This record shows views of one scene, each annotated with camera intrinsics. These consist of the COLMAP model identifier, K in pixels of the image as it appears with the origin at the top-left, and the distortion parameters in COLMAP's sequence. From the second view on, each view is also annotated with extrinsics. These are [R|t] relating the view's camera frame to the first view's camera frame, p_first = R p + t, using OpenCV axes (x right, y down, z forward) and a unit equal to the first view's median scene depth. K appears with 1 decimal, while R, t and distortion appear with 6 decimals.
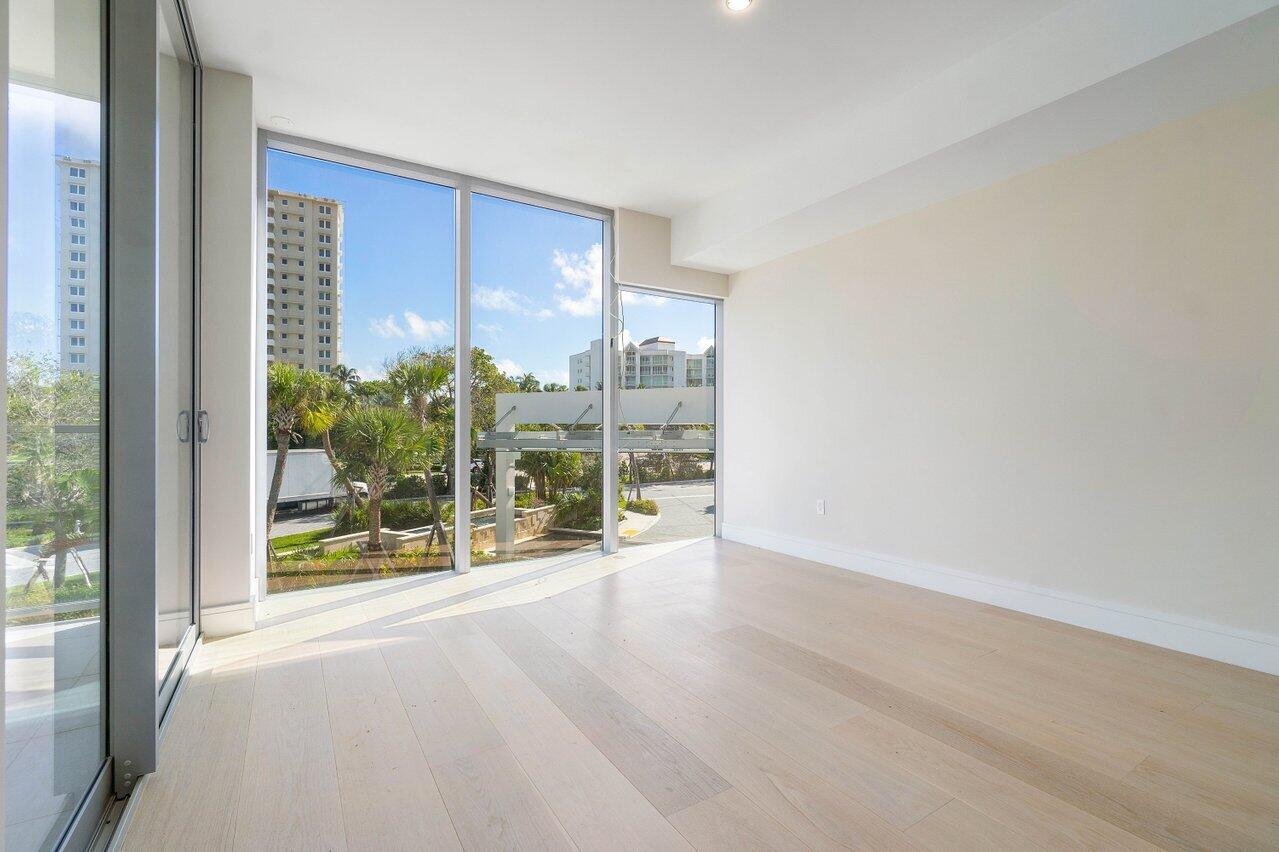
lens RADIAL K [[571.8, 0, 644.8], [0, 571.8, 424.6], [0, 0, 1]] dist [0.016003, 0.000017]
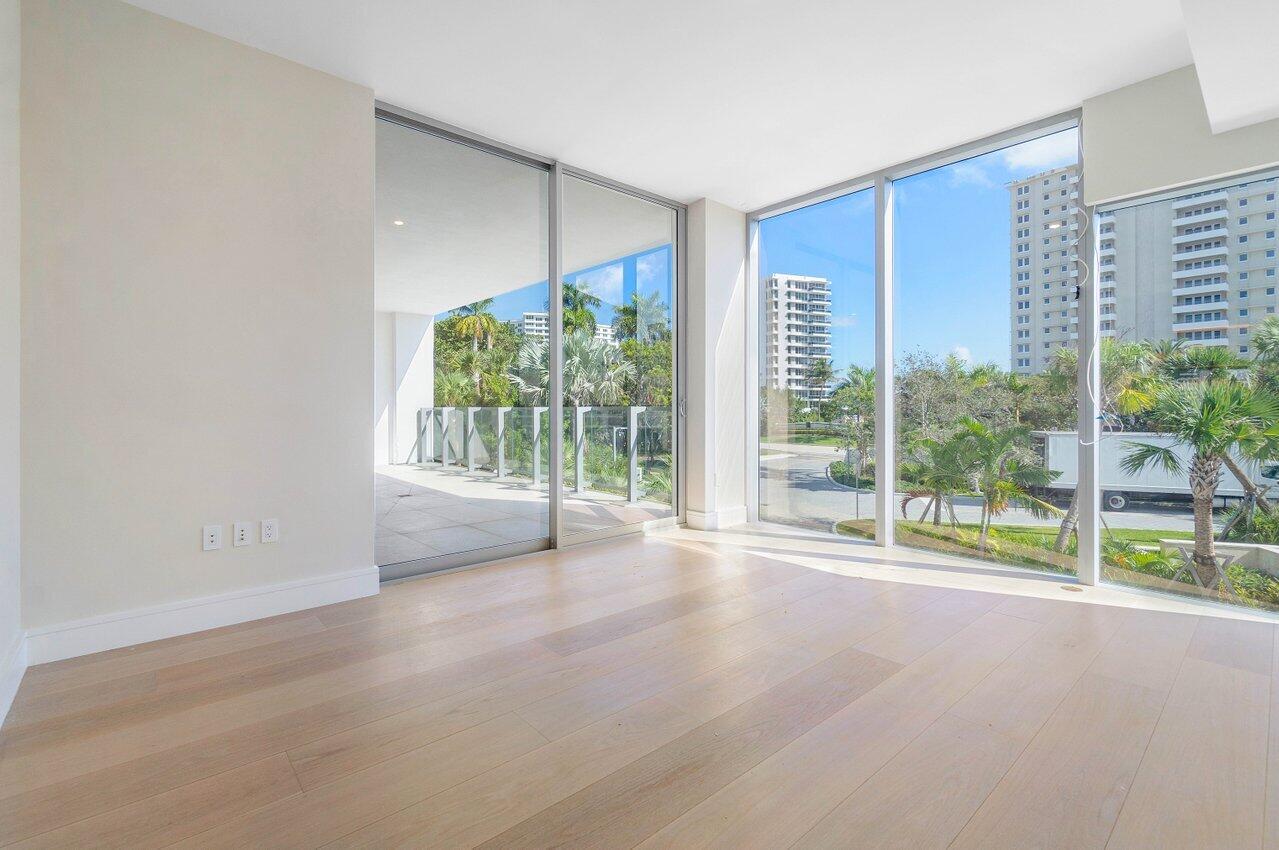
lens RADIAL K [[571.8, 0, 644.8], [0, 571.8, 423.6], [0, 0, 1]] dist [0.016003, 0.000017]
pose [[0.168814, 0.033068, -0.985093, 0.570291], [0.001965, 0.999424, 0.033885, -0.006389], [0.985646, -0.007656, 0.168652, 0.337827]]
